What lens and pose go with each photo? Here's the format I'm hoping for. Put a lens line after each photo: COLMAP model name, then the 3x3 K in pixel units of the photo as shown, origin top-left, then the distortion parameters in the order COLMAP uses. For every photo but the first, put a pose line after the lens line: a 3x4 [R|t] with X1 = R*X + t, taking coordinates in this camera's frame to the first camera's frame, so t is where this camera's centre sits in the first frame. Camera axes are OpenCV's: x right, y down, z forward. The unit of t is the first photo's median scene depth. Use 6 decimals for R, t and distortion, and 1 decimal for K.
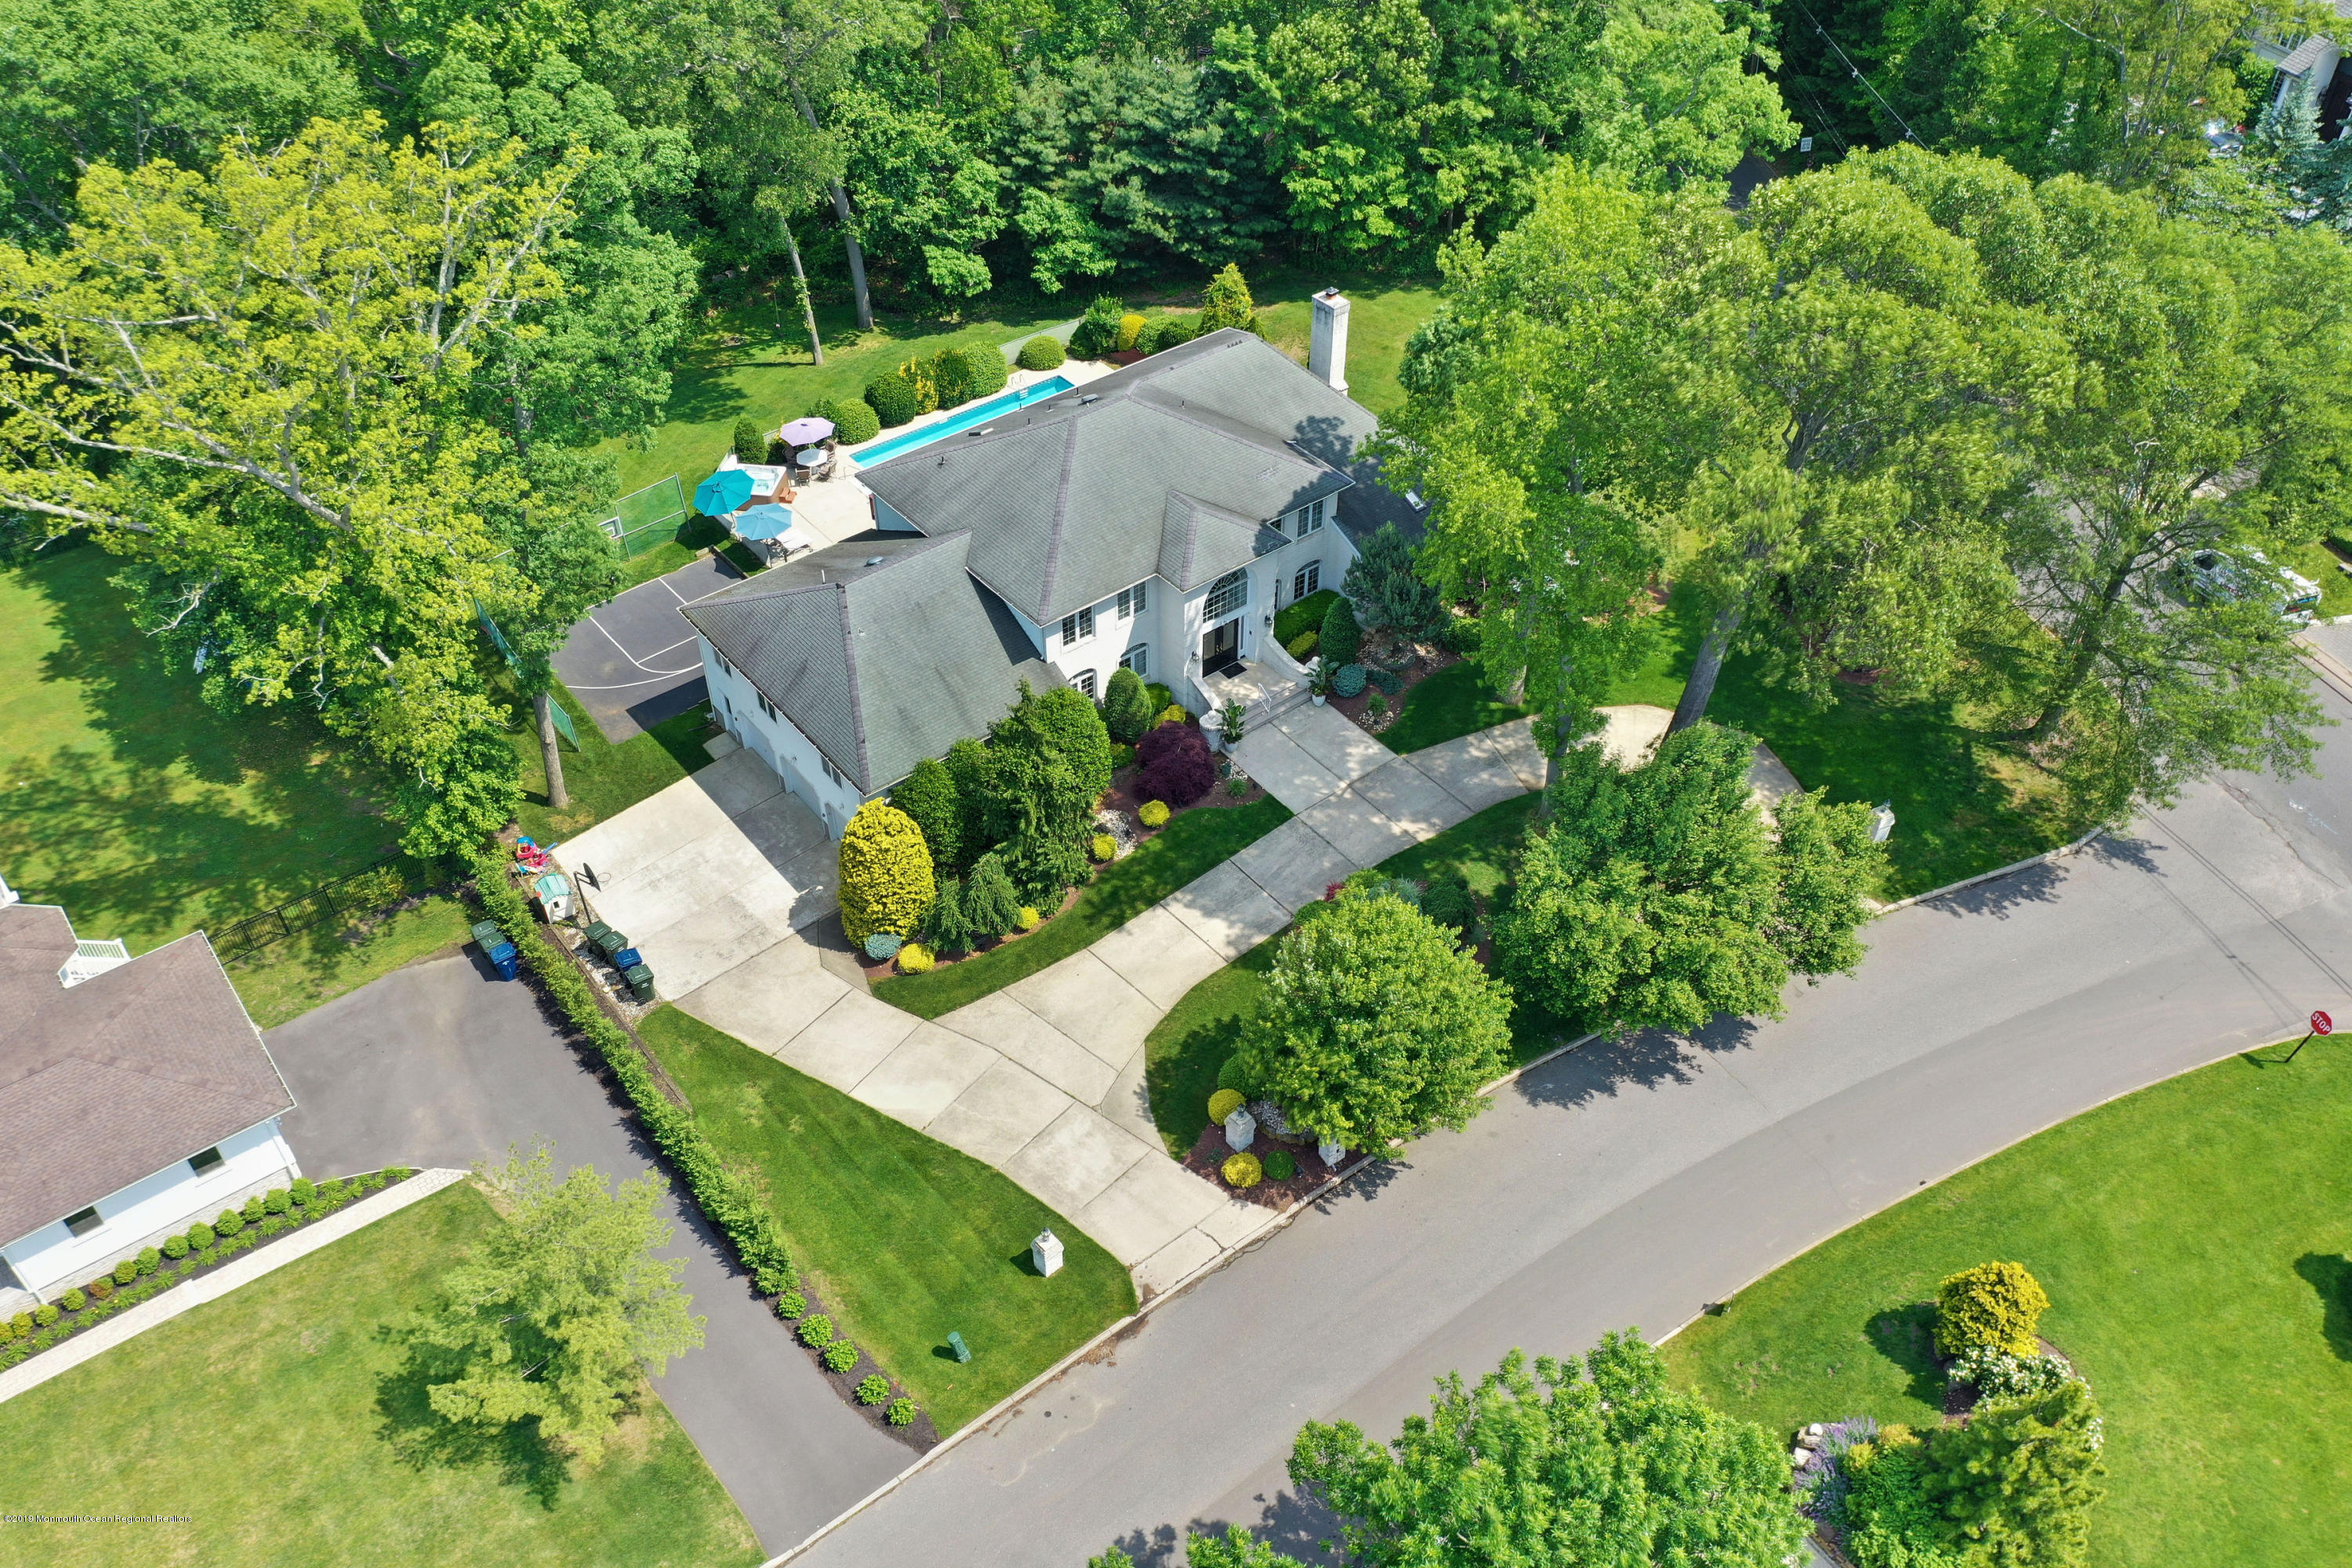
lens RADIAL K [[1856.6, 0, 1176.0], [0, 1856.6, 784.0], [0, 0, 1]] dist [-0.009597, 0.000303]
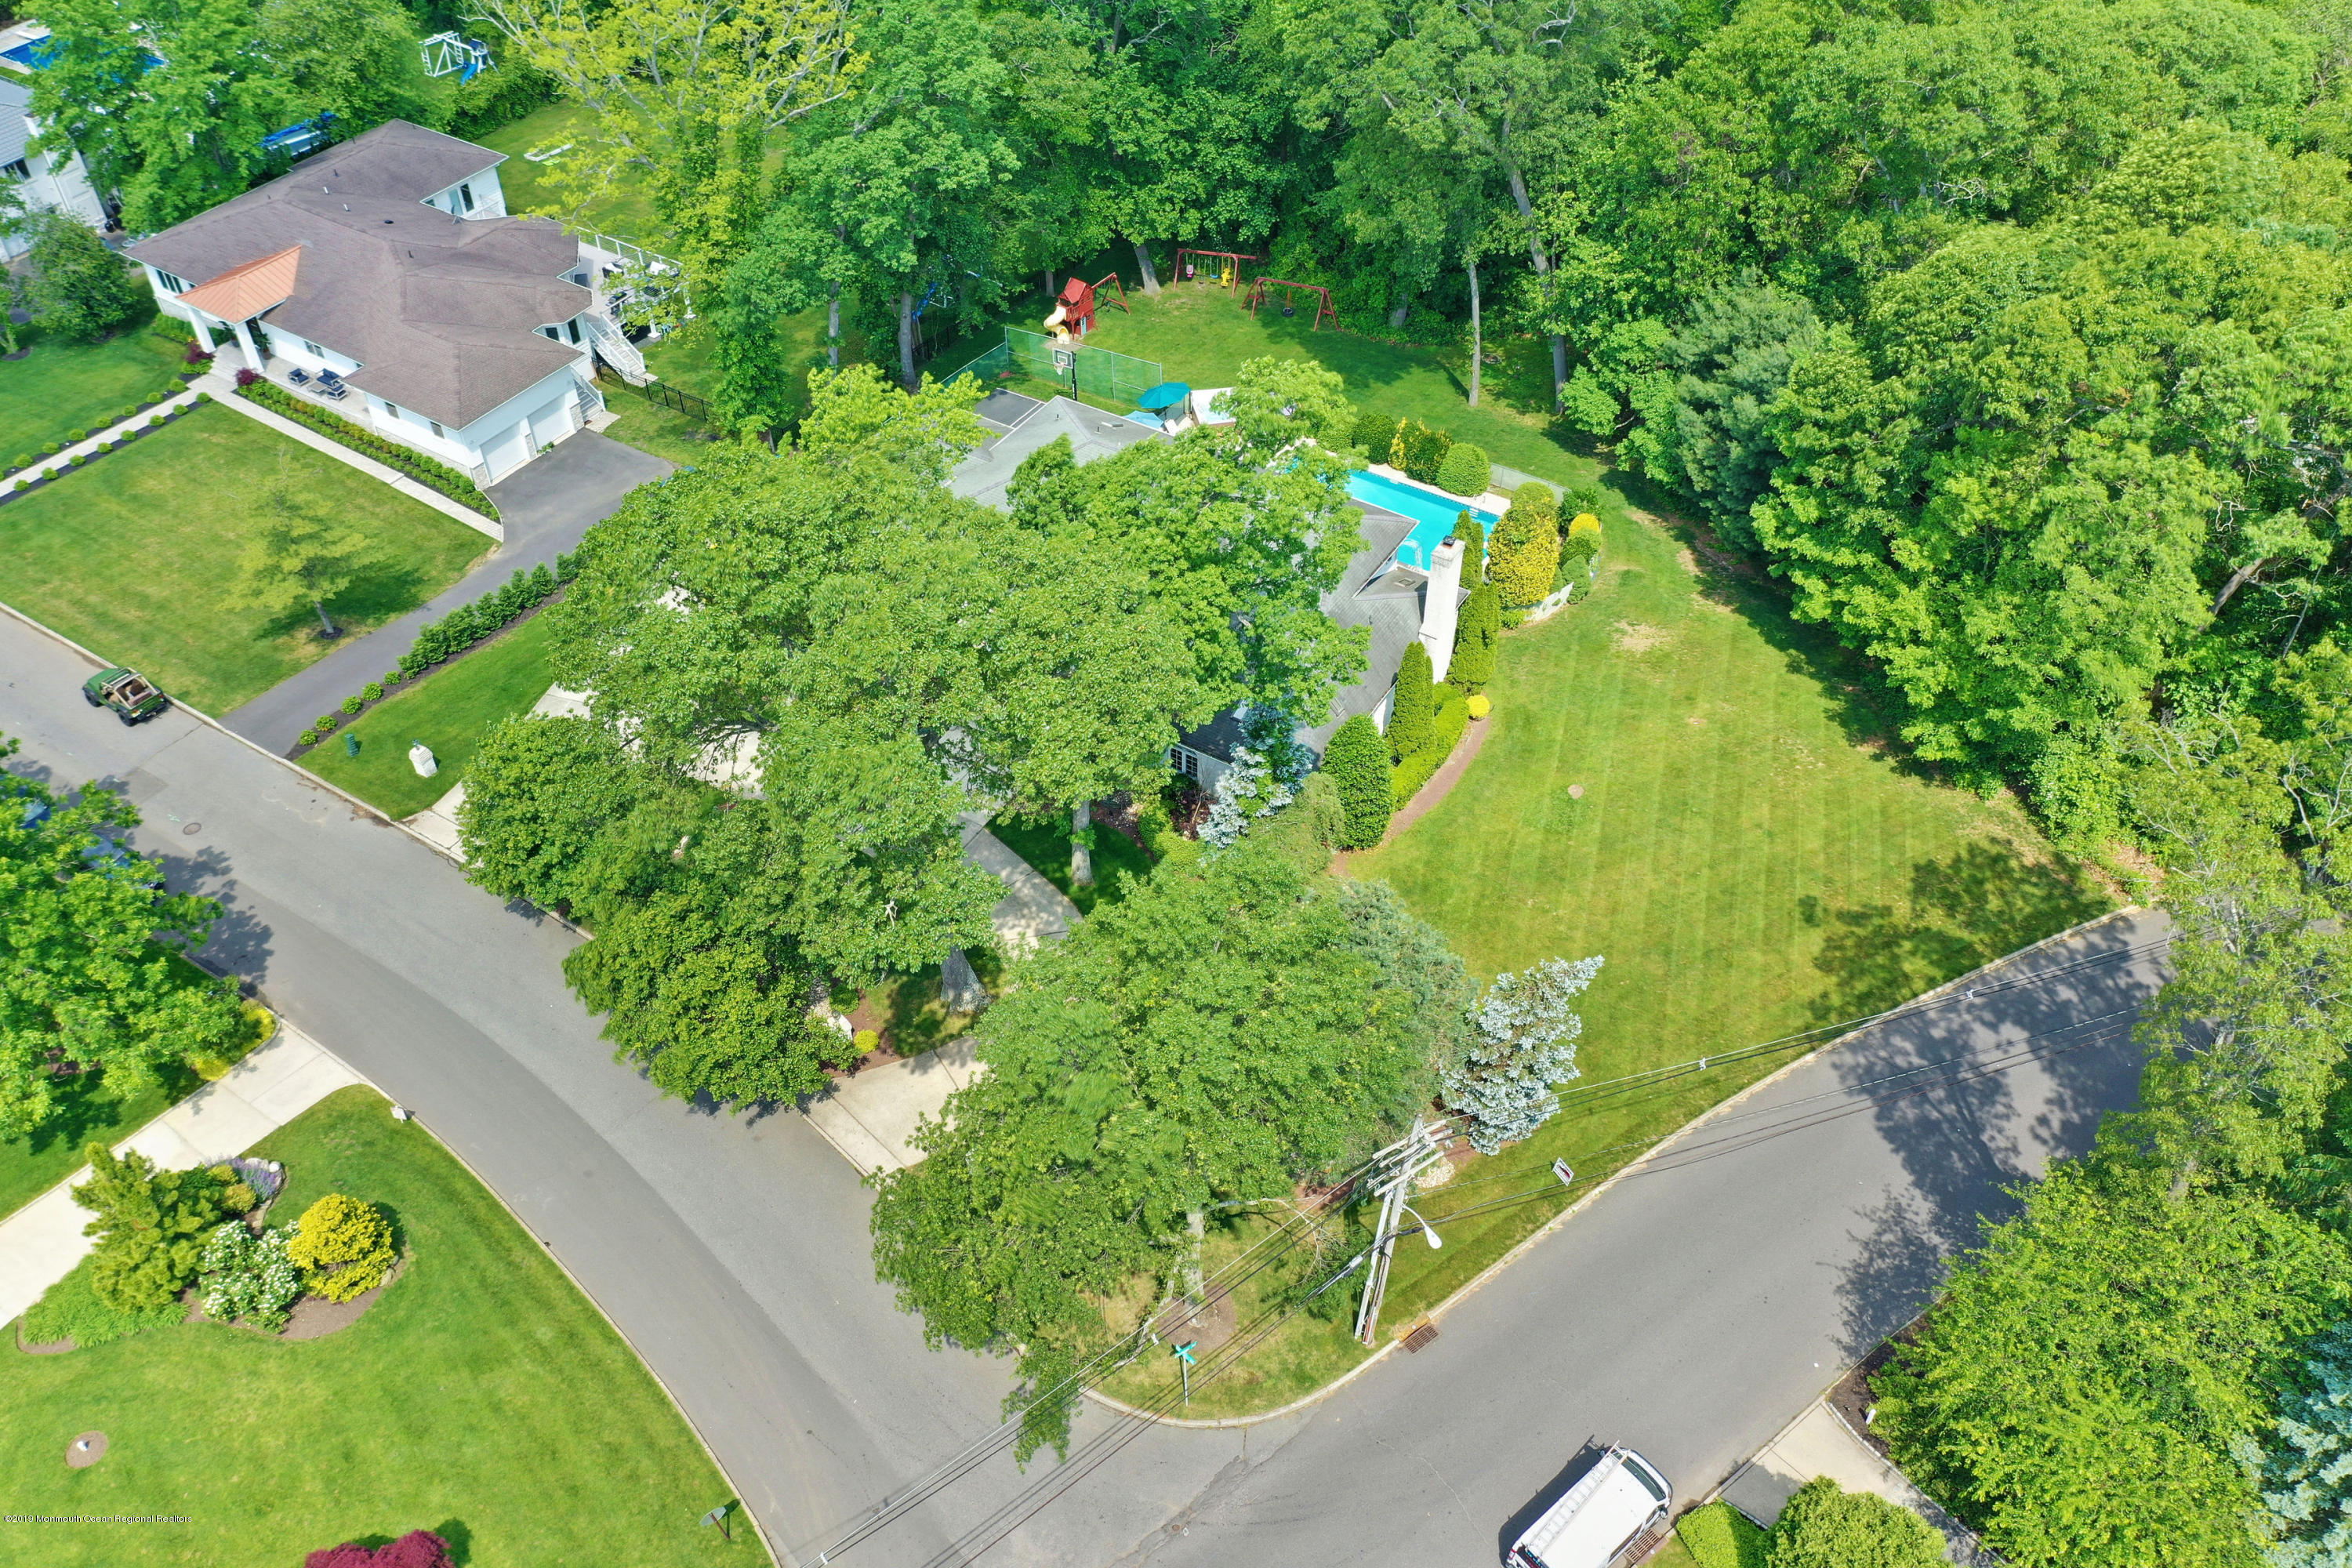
lens RADIAL K [[1856.6, 0, 1176.0], [0, 1856.6, 784.0], [0, 0, 1]] dist [-0.009597, 0.000303]
pose [[0.331964, 0.650221, -0.683383, 1.040298], [-0.627038, 0.693343, 0.355105, -0.576226], [0.704715, 0.310625, 0.637878, 0.429608]]
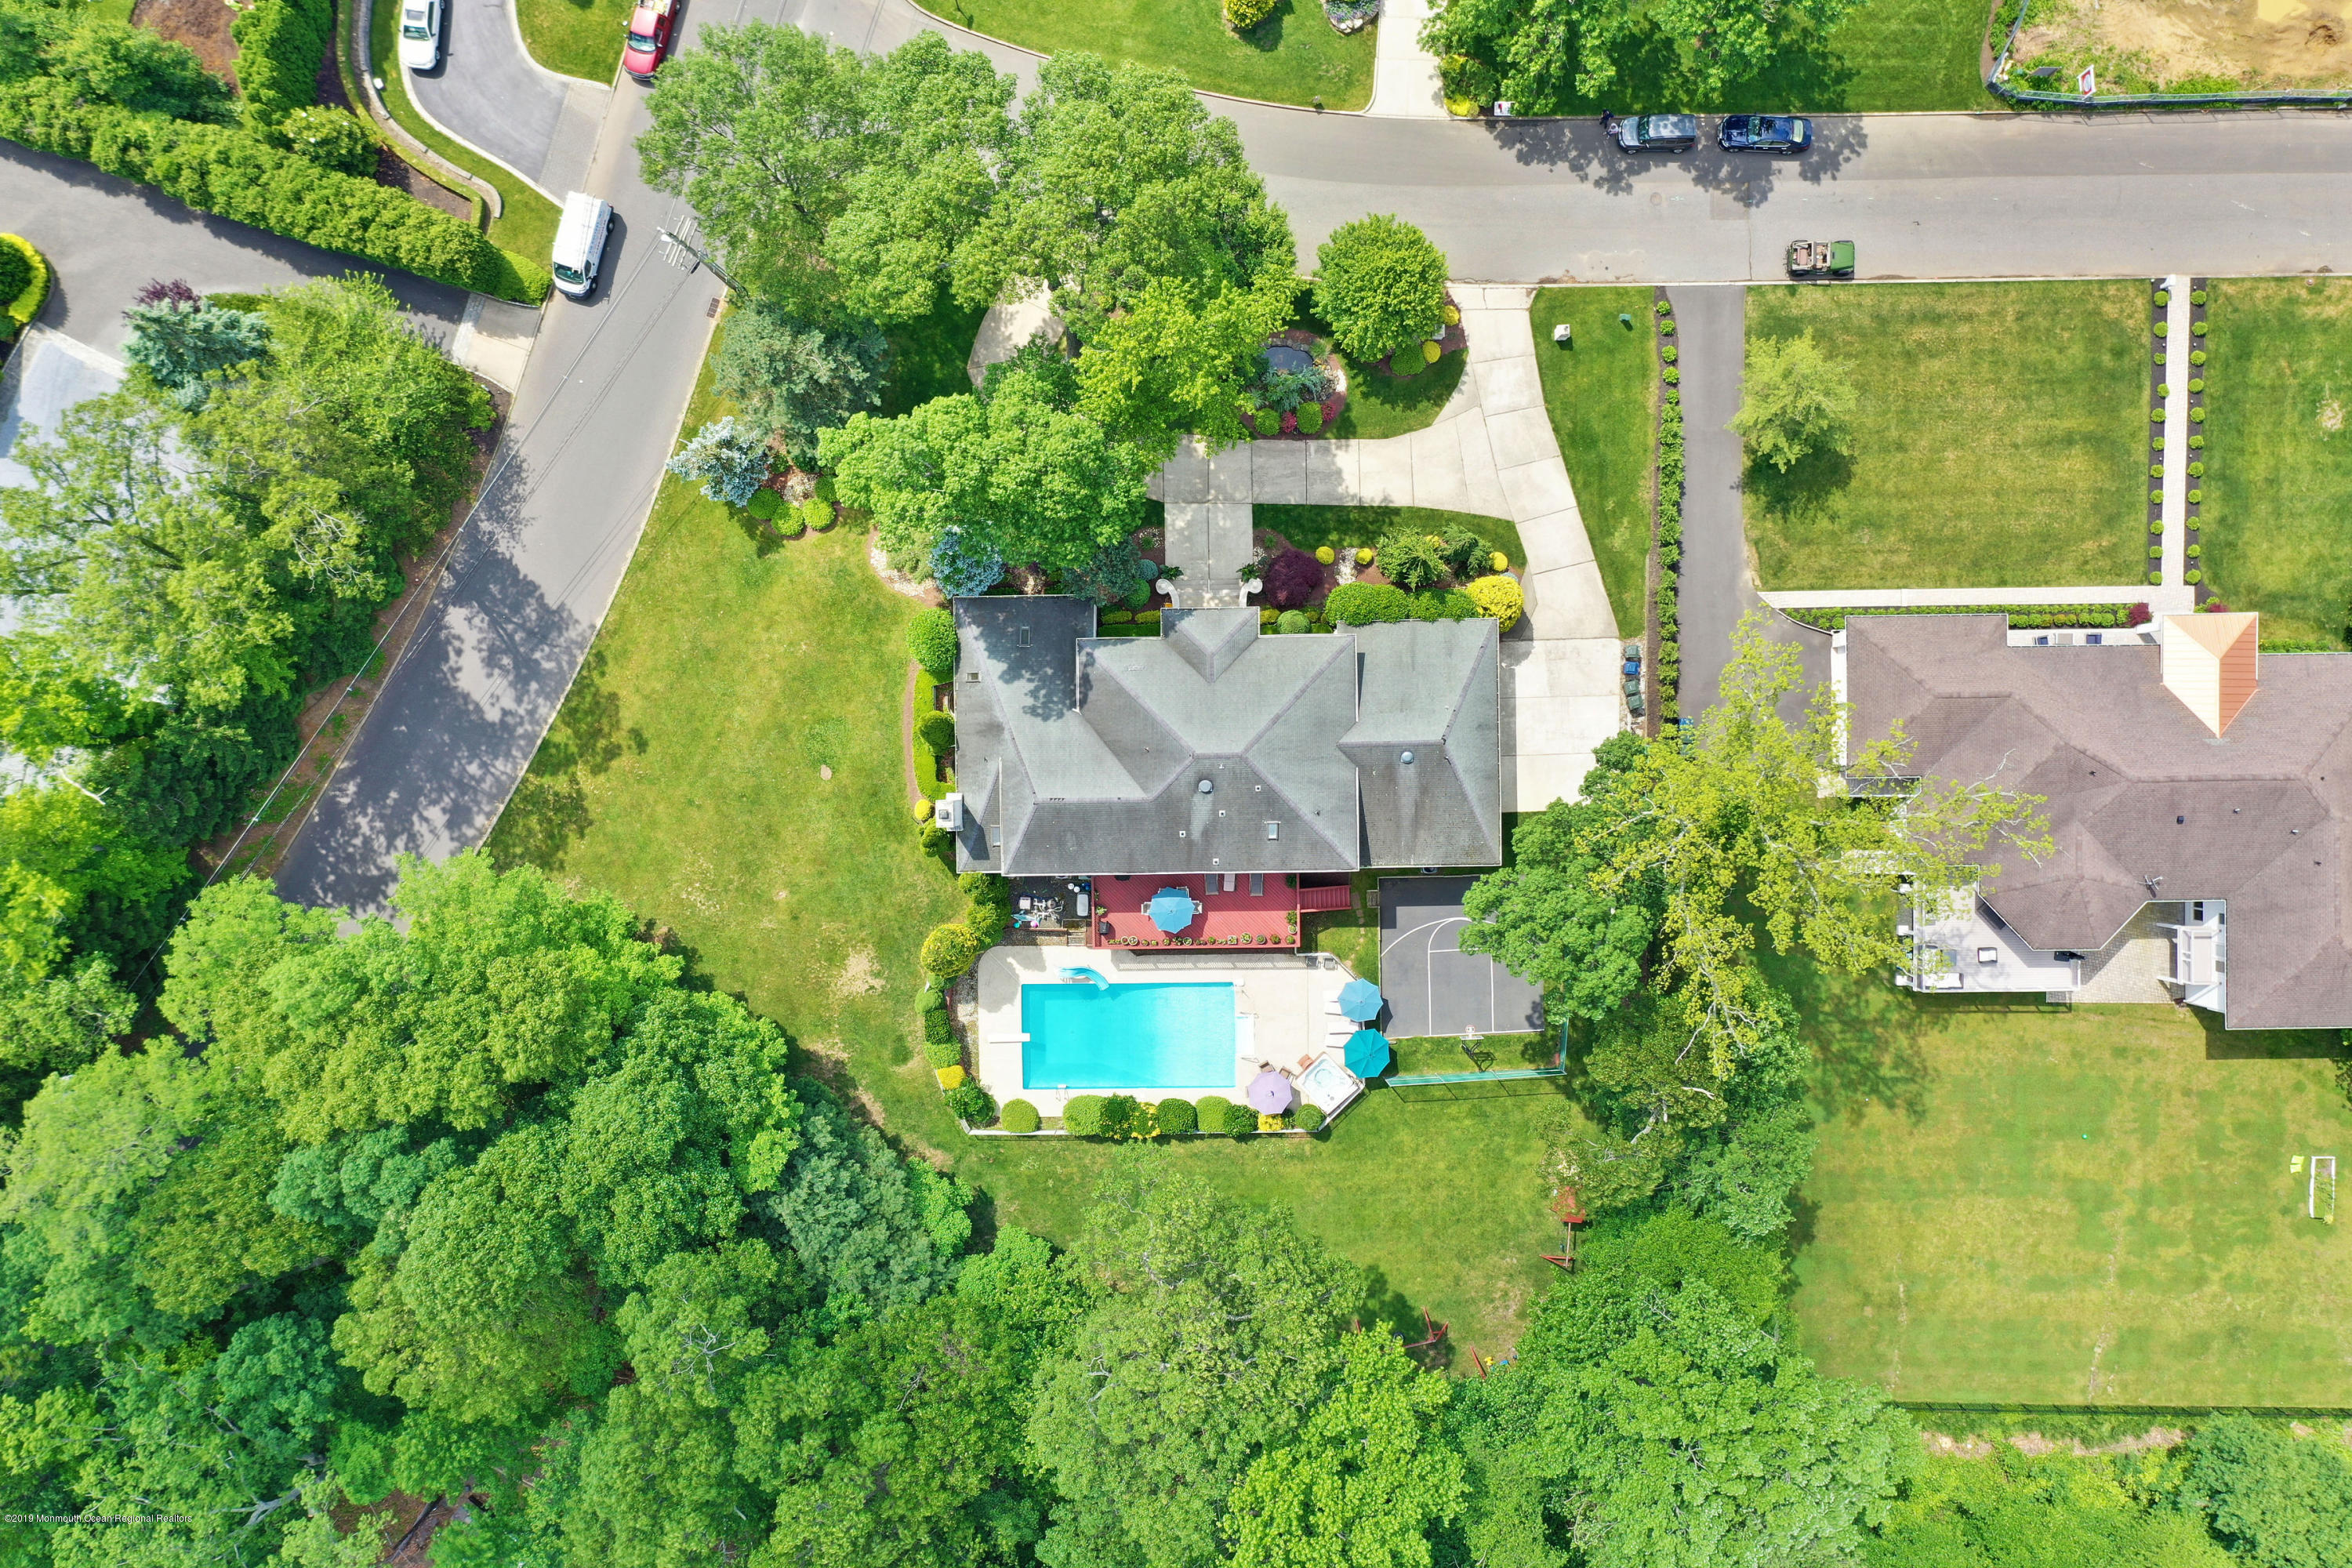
lens RADIAL K [[1856.6, 0, 1176.0], [0, 1856.6, 784.0], [0, 0, 1]] dist [-0.009597, 0.000303]
pose [[-0.789165, -0.614170, 0.003773, -0.042268], [0.420488, -0.535799, 0.732194, -1.457397], [-0.447670, 0.579409, 0.681085, 0.101654]]
